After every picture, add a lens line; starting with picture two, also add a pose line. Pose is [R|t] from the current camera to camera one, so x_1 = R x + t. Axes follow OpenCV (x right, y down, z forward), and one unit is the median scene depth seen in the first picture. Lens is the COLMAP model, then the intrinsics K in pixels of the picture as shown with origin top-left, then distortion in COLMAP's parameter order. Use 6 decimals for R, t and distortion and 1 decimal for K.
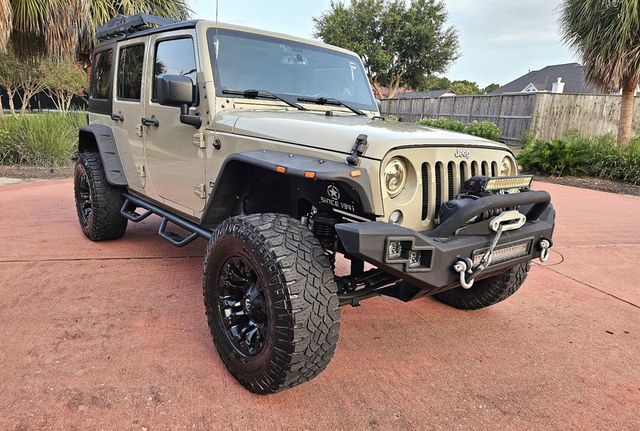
lens RADIAL K [[437.0, 0, 308.2], [0, 437.0, 248.6], [0, 0, 1]] dist [0.058530, 0.000482]
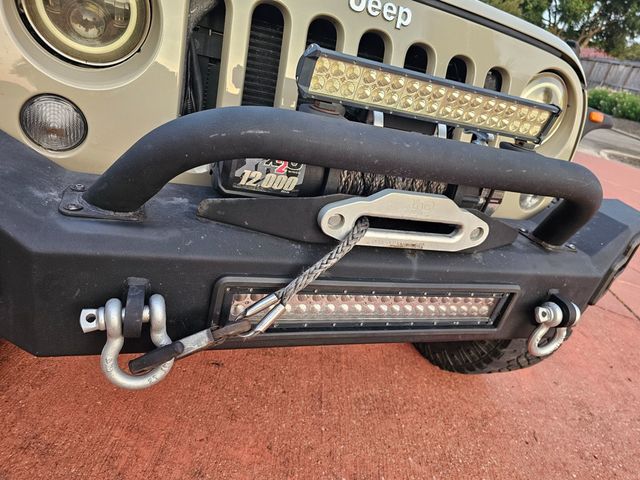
lens RADIAL K [[429.5, 0, 317.4], [0, 429.5, 242.6], [0, 0, 1]] dist [0.062580, -0.054933]
pose [[0.926172, 0.294361, -0.235707, 0.380756], [-0.264767, 0.952672, 0.149381, -0.062809], [0.268523, -0.075945, 0.960275, 0.548253]]
